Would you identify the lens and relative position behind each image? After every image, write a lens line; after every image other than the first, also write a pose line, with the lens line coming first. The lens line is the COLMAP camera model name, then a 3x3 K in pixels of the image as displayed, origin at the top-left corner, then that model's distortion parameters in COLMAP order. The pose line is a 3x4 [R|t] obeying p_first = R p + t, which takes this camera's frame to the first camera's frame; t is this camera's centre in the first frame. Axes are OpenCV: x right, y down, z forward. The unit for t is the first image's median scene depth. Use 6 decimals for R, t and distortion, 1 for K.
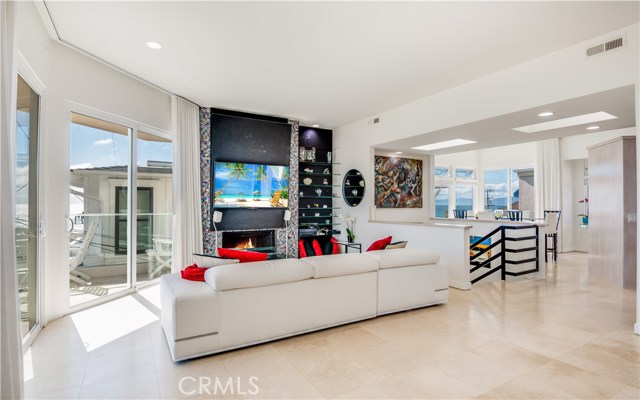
lens RADIAL K [[349.5, 0, 317.2], [0, 349.5, 201.3], [0, 0, 1]] dist [0.005104, 0.000505]
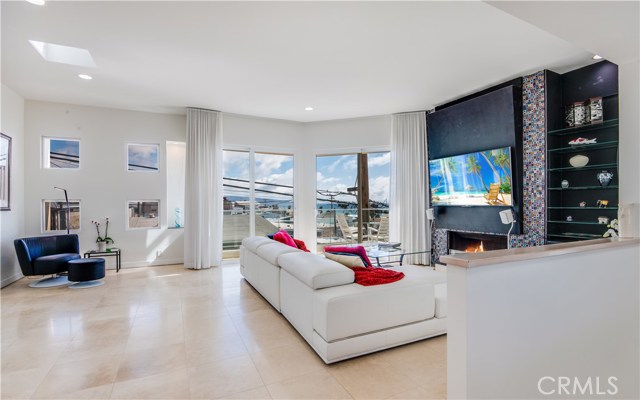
lens RADIAL K [[303.4, 0, 297.5], [0, 303.4, 203.4], [0, 0, 1]] dist [0.019266, -0.000221]
pose [[-0.126777, 0.000485, -0.991931, 0.513212], [0.008387, 0.999965, -0.000583, 0.008484], [0.991896, -0.008393, -0.126776, 0.580607]]
